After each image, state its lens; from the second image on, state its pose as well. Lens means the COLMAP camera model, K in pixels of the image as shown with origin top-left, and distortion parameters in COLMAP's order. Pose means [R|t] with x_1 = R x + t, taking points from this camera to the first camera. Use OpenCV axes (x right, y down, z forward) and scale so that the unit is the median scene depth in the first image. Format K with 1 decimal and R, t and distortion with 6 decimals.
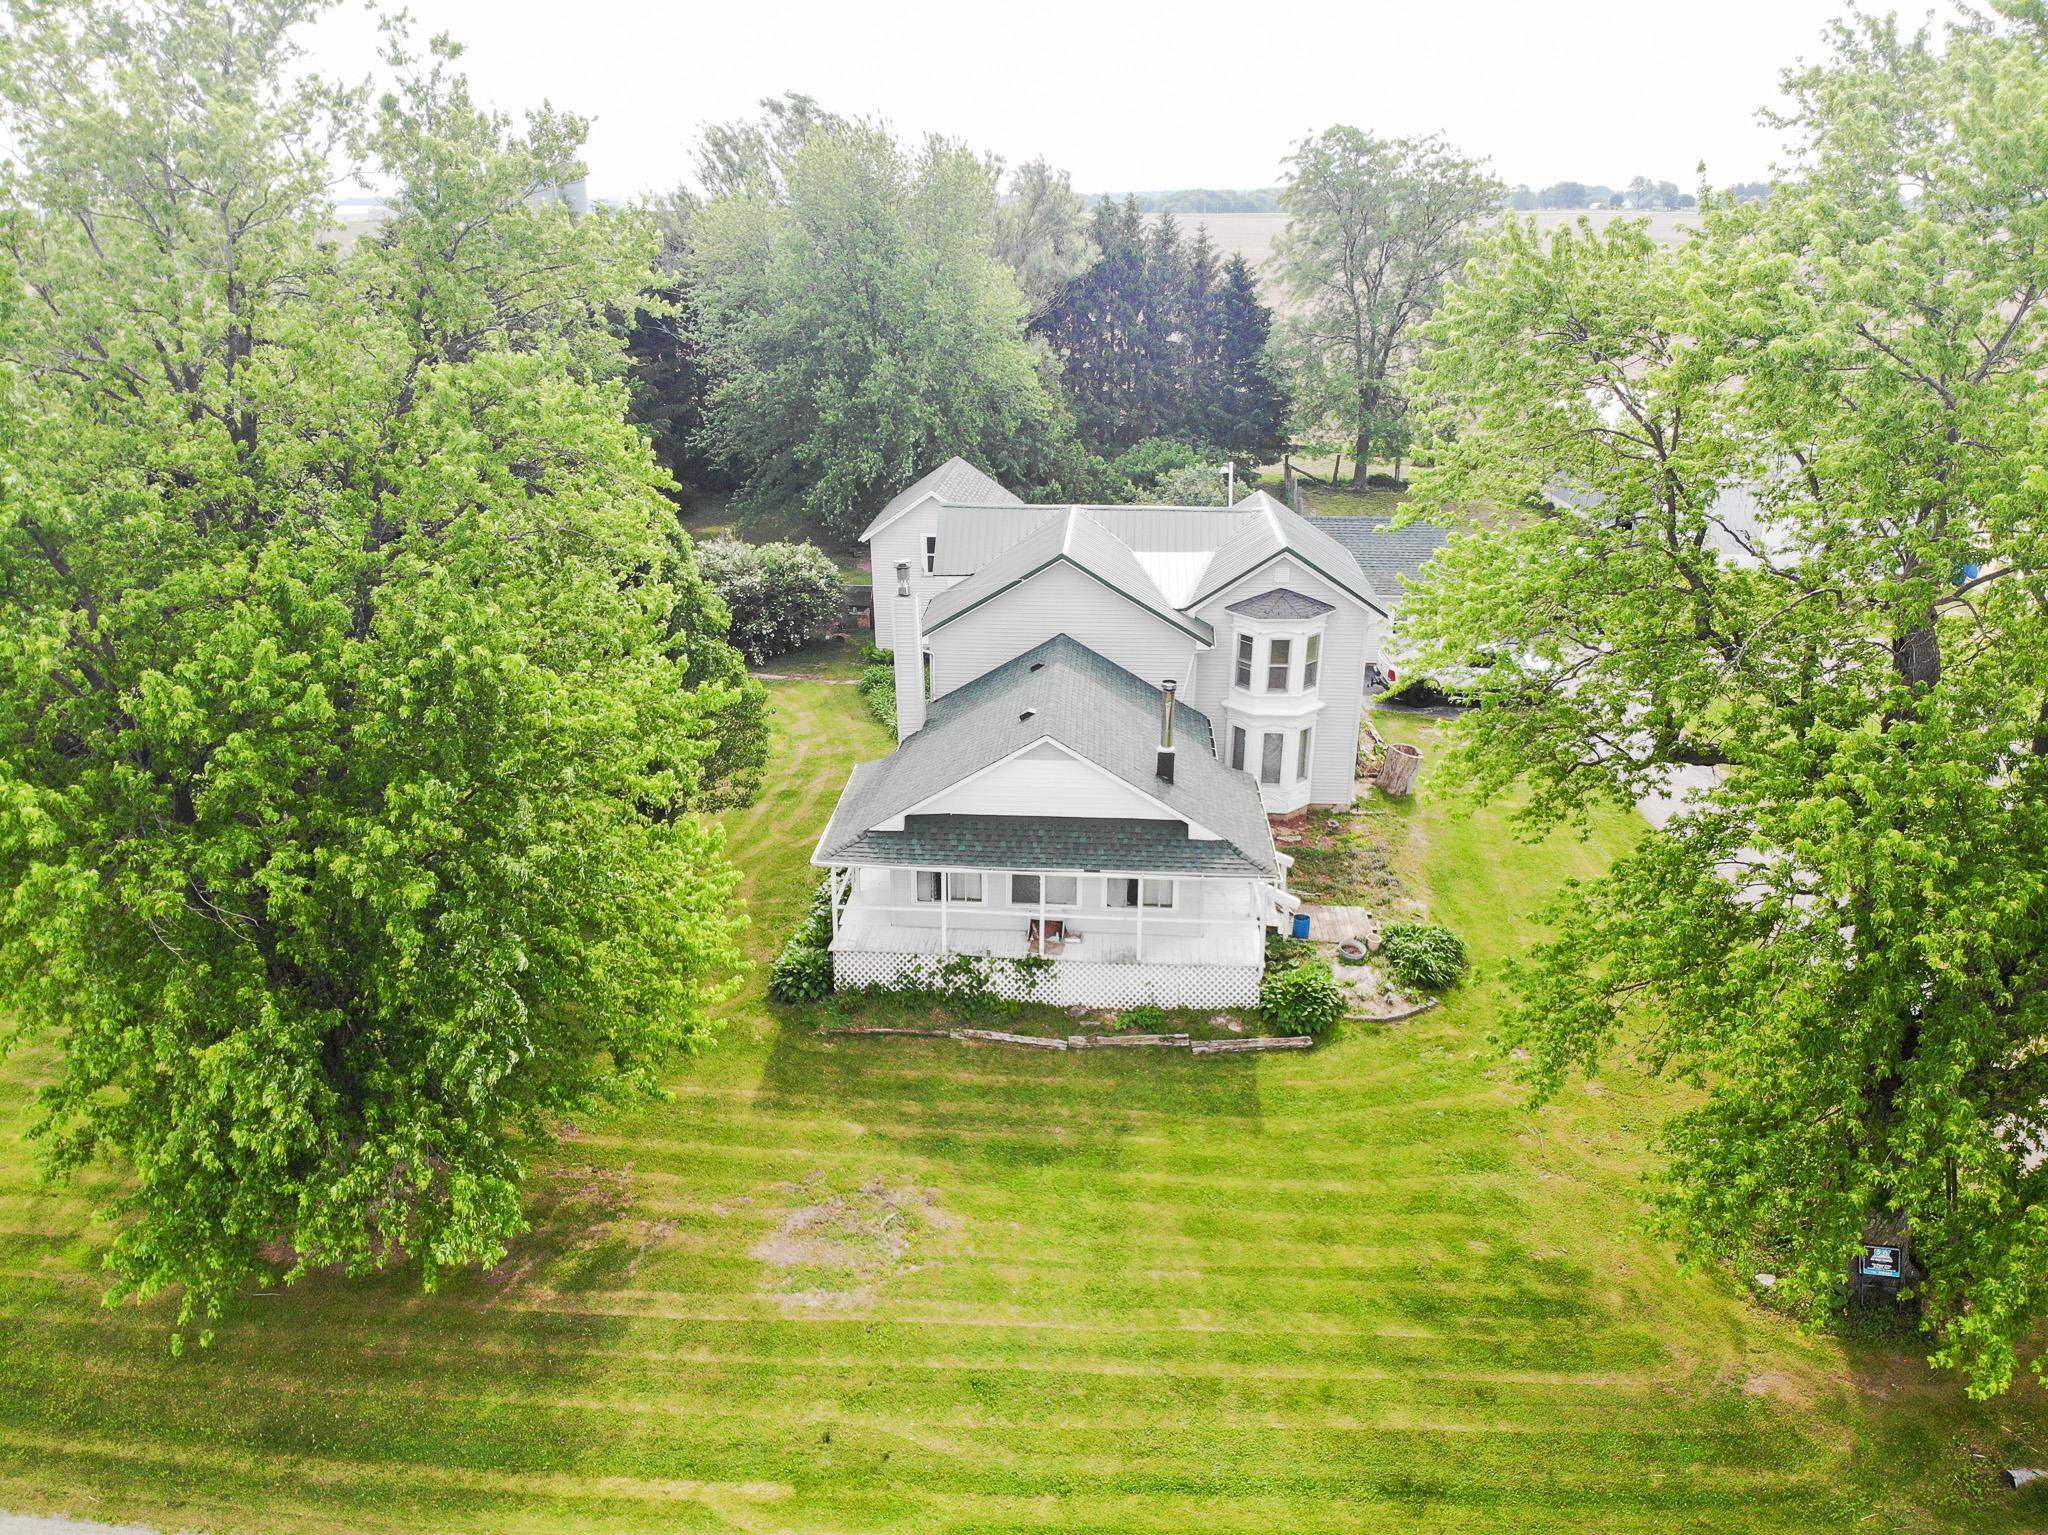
lens RADIAL K [[1441.0, 0, 1020.5], [0, 1441.0, 794.1], [0, 0, 1]] dist [0.119711, -0.177958]
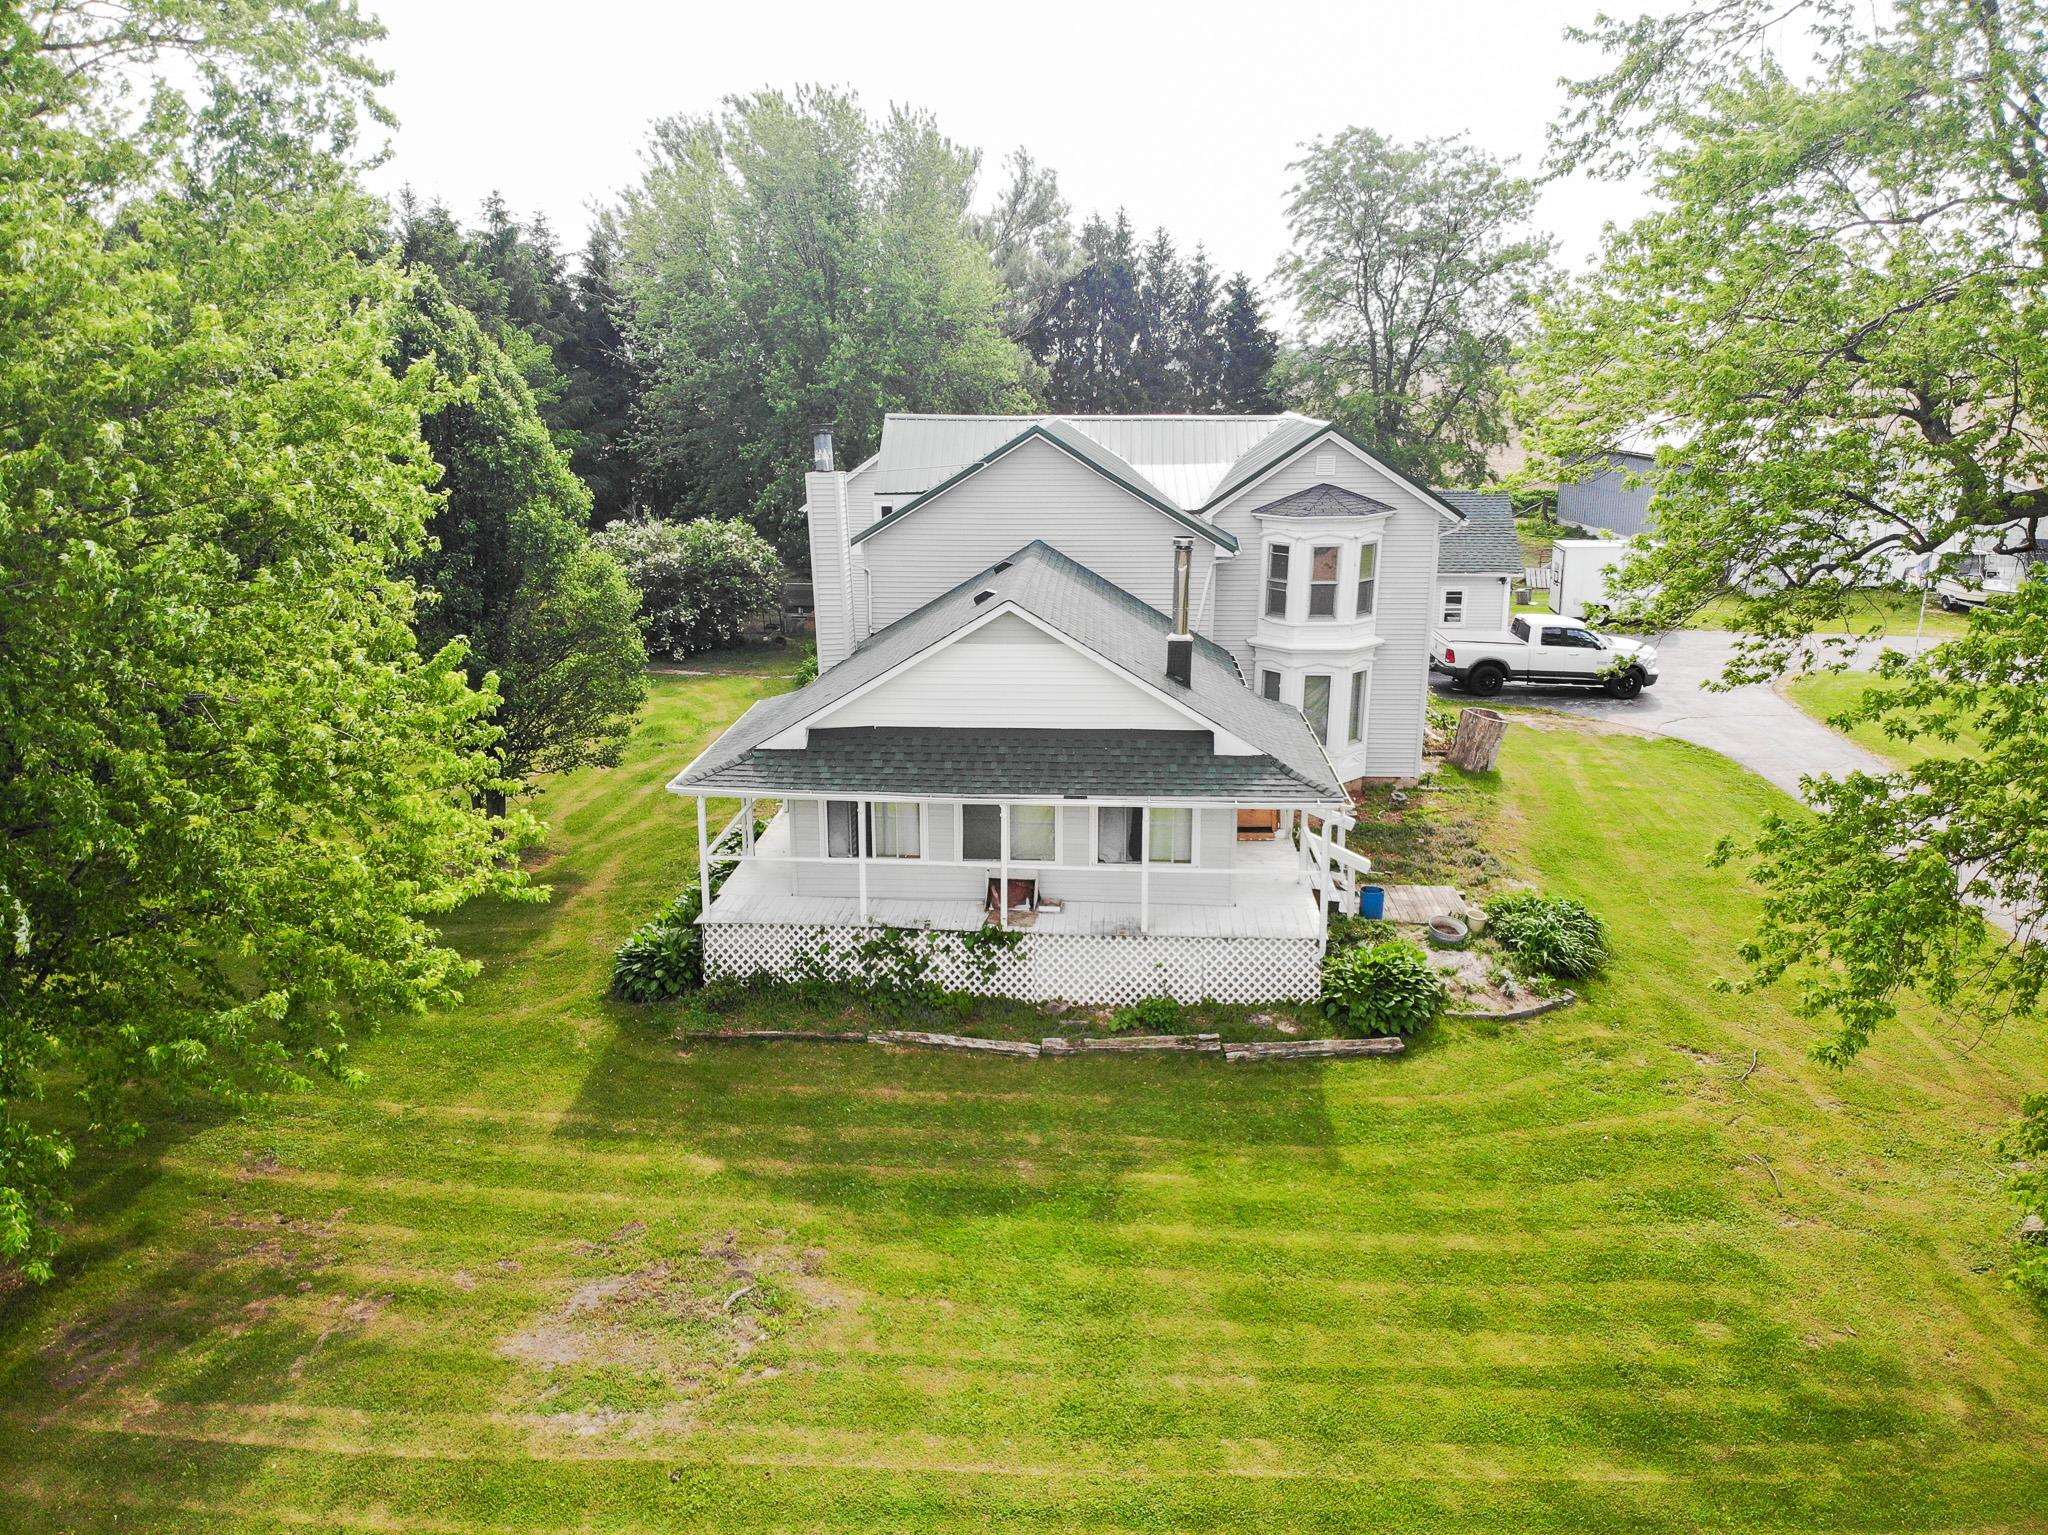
lens RADIAL K [[1485.9, 0, 1024.0], [0, 1485.9, 767.5], [0, 0, 1]] dist [0.064385, -0.135717]
pose [[0.999981, -0.000609, 0.006125, 0.020157], [0.001293, 0.993659, -0.112427, 0.116729], [-0.006018, 0.112433, 0.993641, 0.288268]]
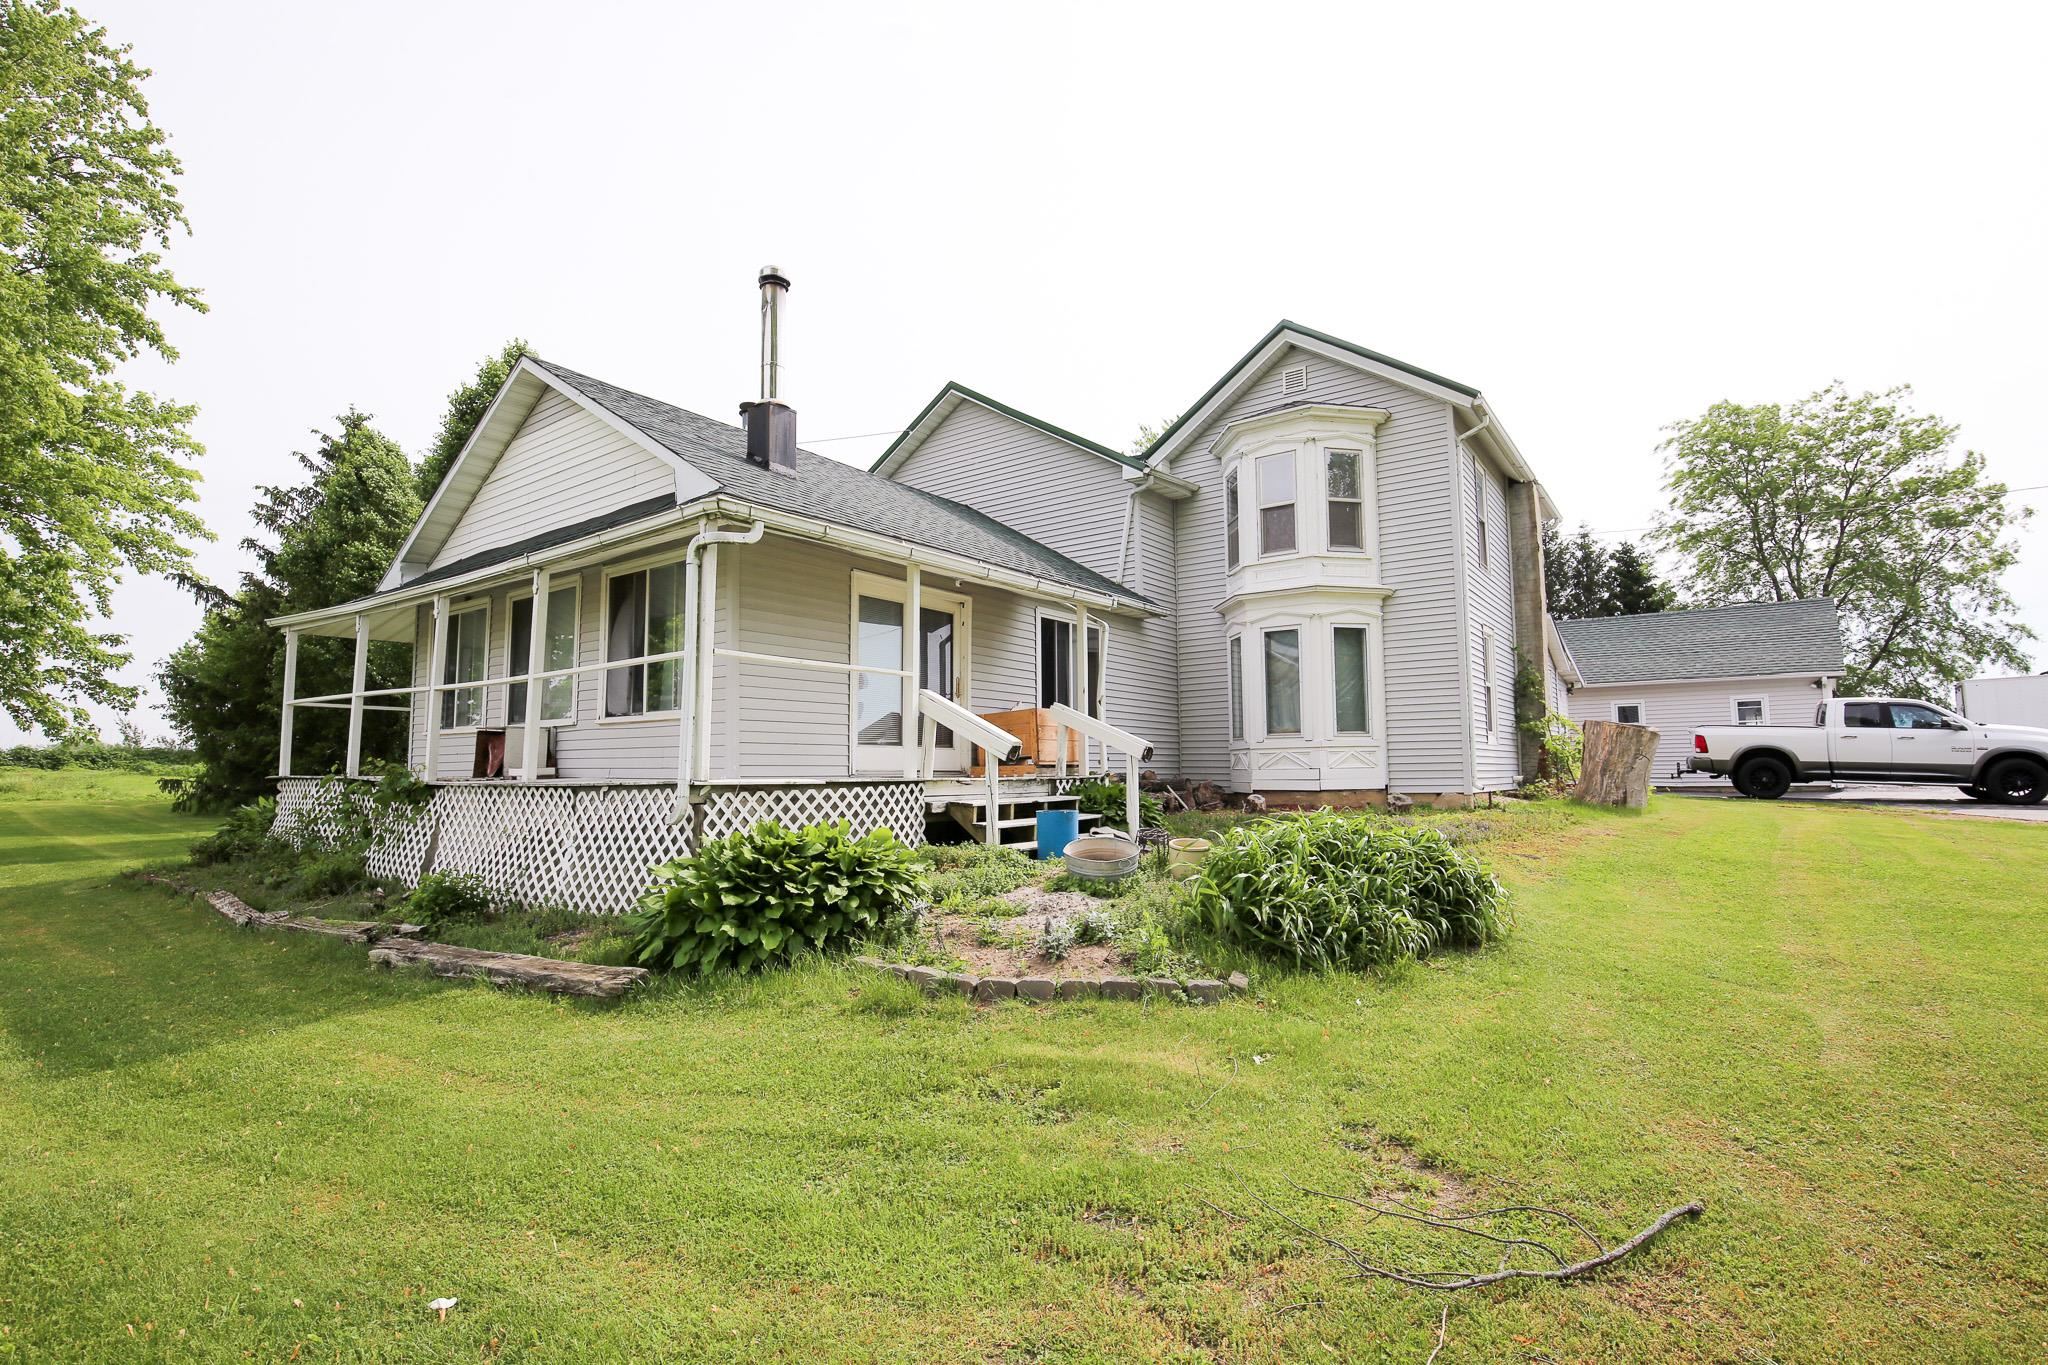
lens RADIAL K [[1011.8, 0, 1024.0], [0, 1011.8, 682.5], [0, 0, 1]] dist [-0.015075, -0.000164]
pose [[0.866734, -0.051320, -0.496123, 0.349328], [-0.173178, 0.901846, -0.395832, 0.177749], [0.467741, 0.428998, 0.772773, 0.838520]]
